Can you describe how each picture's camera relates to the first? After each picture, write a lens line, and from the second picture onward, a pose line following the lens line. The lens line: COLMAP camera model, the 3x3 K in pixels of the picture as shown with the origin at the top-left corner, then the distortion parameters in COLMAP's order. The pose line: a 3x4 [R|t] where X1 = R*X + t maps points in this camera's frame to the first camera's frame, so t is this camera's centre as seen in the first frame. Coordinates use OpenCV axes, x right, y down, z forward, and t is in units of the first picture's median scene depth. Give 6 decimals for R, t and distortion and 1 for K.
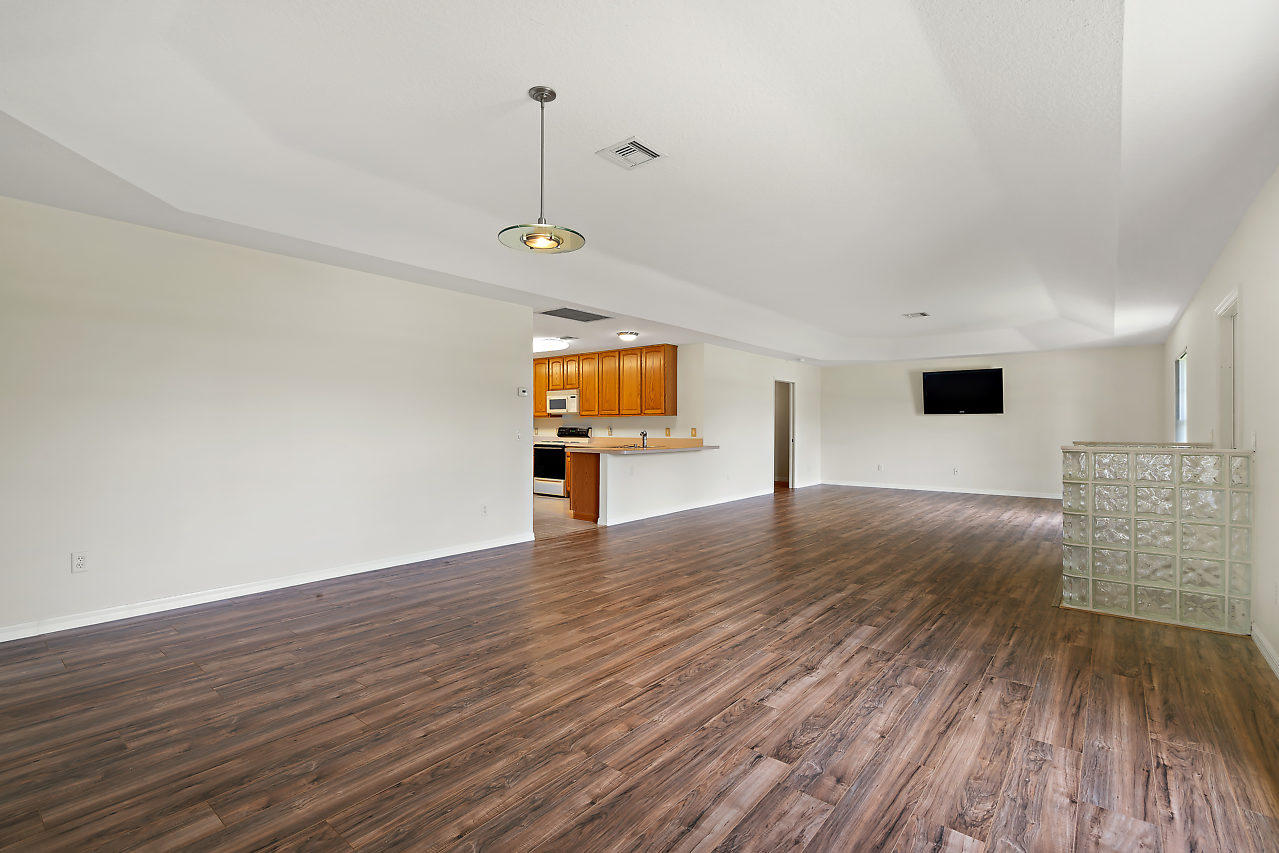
lens RADIAL K [[584.5, 0, 640.2], [0, 584.5, 427.5], [0, 0, 1]] dist [-0.001049, -0.000293]
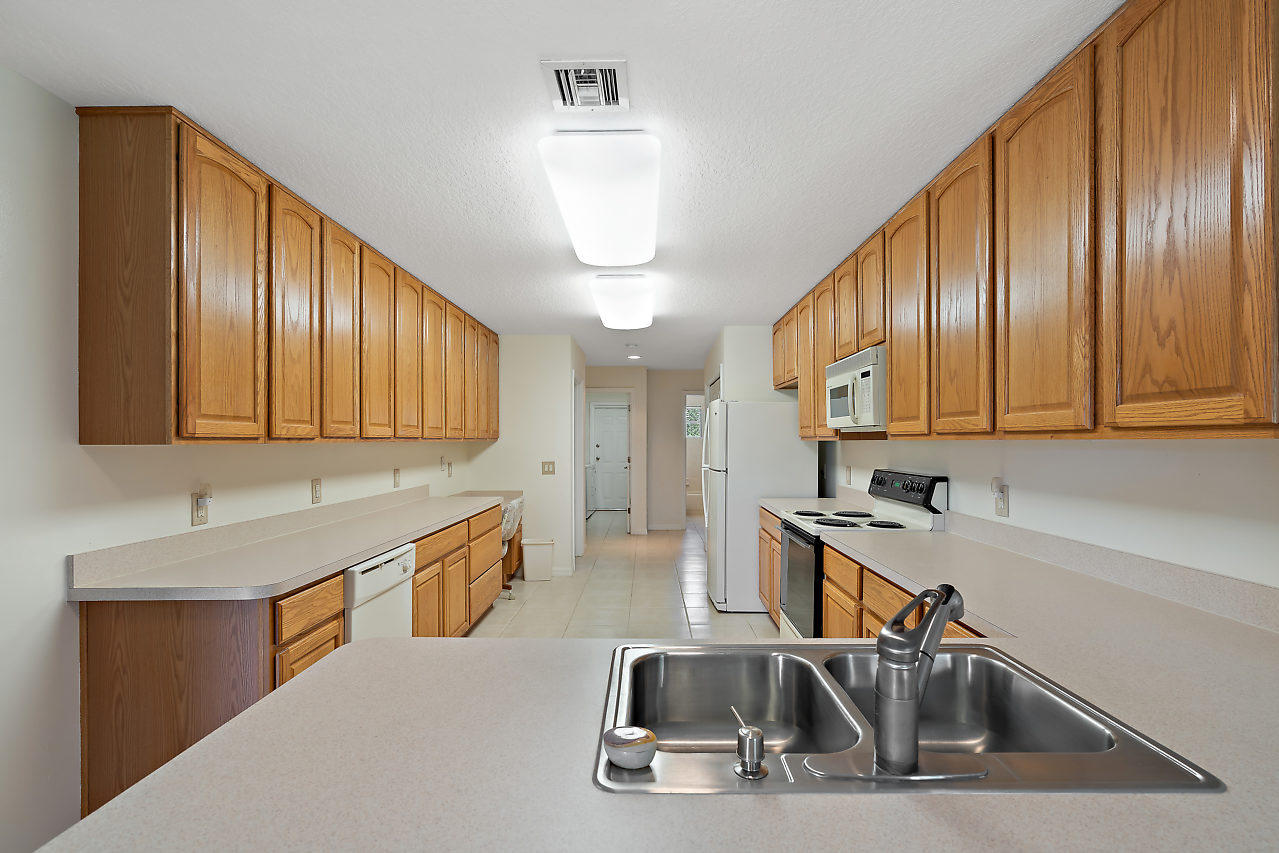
lens RADIAL K [[584.5, 0, 649.4], [0, 584.5, 430.5], [0, 0, 1]] dist [-0.001049, -0.000293]
pose [[0.636240, -0.015594, -0.771334, 0.045486], [0.002938, 0.999837, -0.017790, -0.018688], [0.771486, 0.009053, 0.636182, 0.726221]]
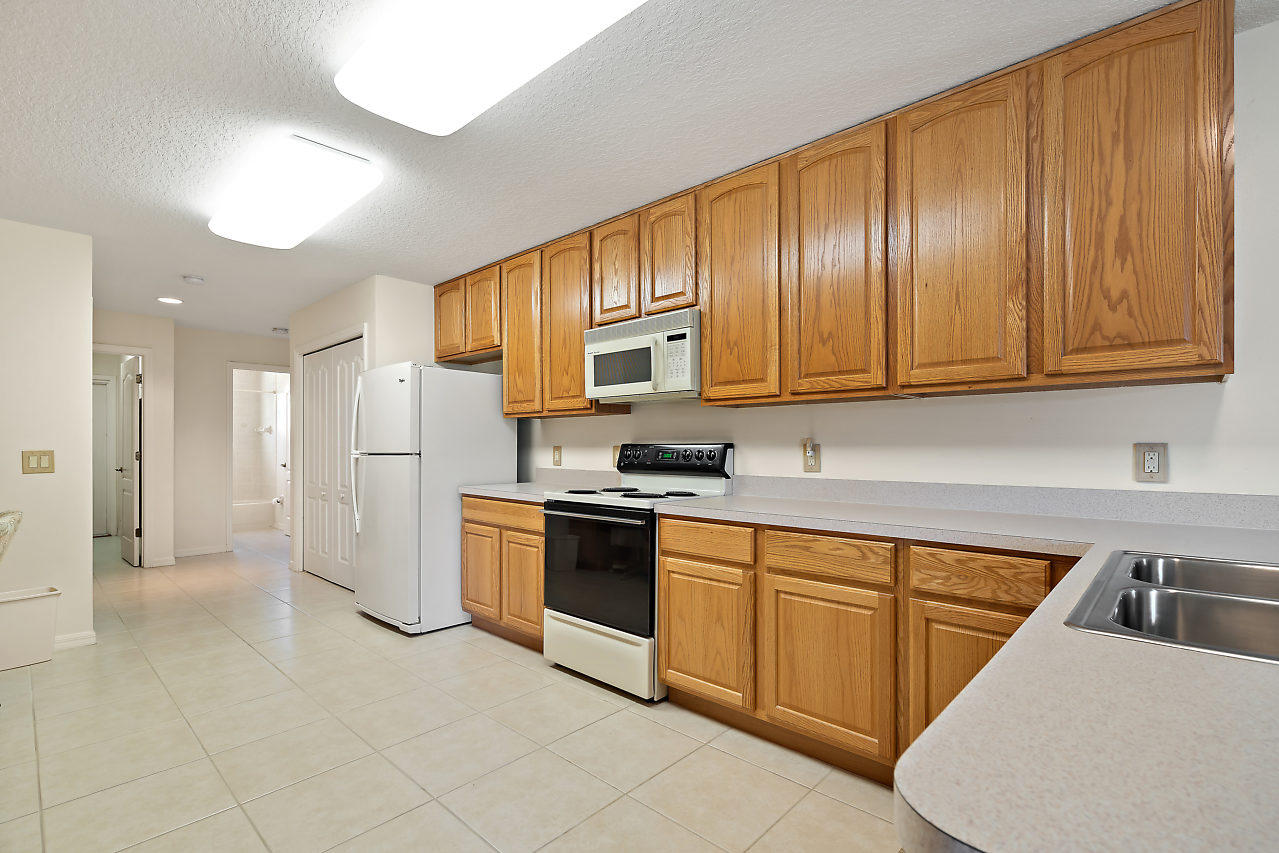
lens RADIAL K [[584.5, 0, 634.6], [0, 584.5, 437.3], [0, 0, 1]] dist [-0.001049, -0.000293]
pose [[0.997729, -0.005443, -0.067138, -0.116735], [0.004538, 0.999897, -0.013624, 0.000465], [0.067205, 0.013289, 0.997651, 0.714673]]
